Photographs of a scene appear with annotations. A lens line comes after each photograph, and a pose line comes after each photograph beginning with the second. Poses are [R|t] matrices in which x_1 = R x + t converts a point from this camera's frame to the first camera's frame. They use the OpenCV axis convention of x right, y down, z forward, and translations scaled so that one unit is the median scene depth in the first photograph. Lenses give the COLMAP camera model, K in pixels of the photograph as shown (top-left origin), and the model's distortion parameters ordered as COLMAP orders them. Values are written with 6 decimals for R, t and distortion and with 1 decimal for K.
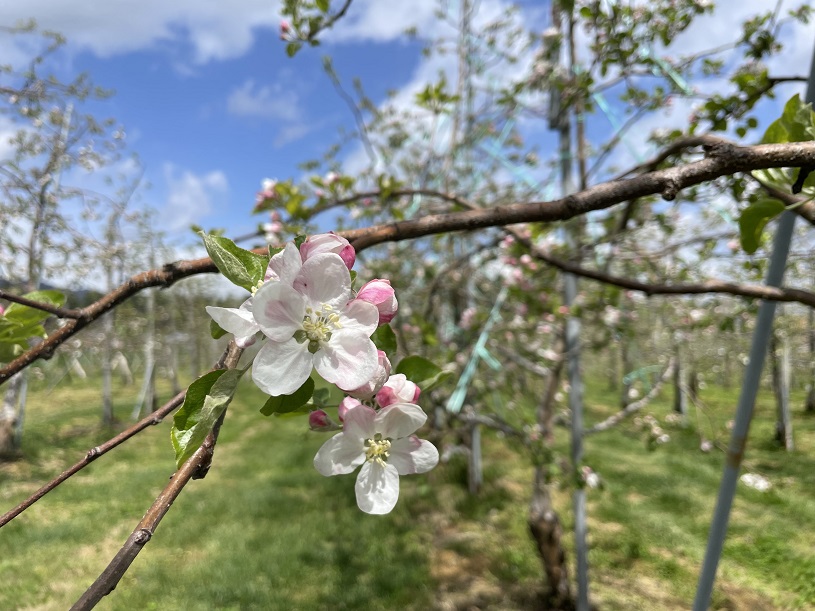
lens RADIAL K [[636.4, 0, 407.5], [0, 636.4, 305.5], [0, 0, 1]] dist [-0.002492, -0.003149]
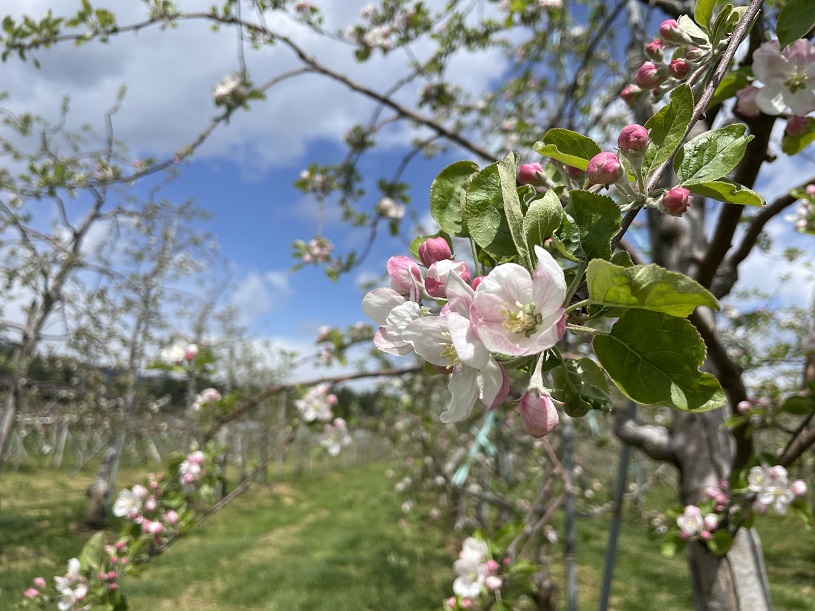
lens RADIAL K [[636.4, 0, 407.5], [0, 636.4, 305.5], [0, 0, 1]] dist [-0.002492, -0.003149]
pose [[0.993947, 0.021005, -0.107837, 0.031267], [-0.036941, 0.988299, -0.147990, -0.000874], [0.103466, 0.151078, 0.983092, -0.114049]]
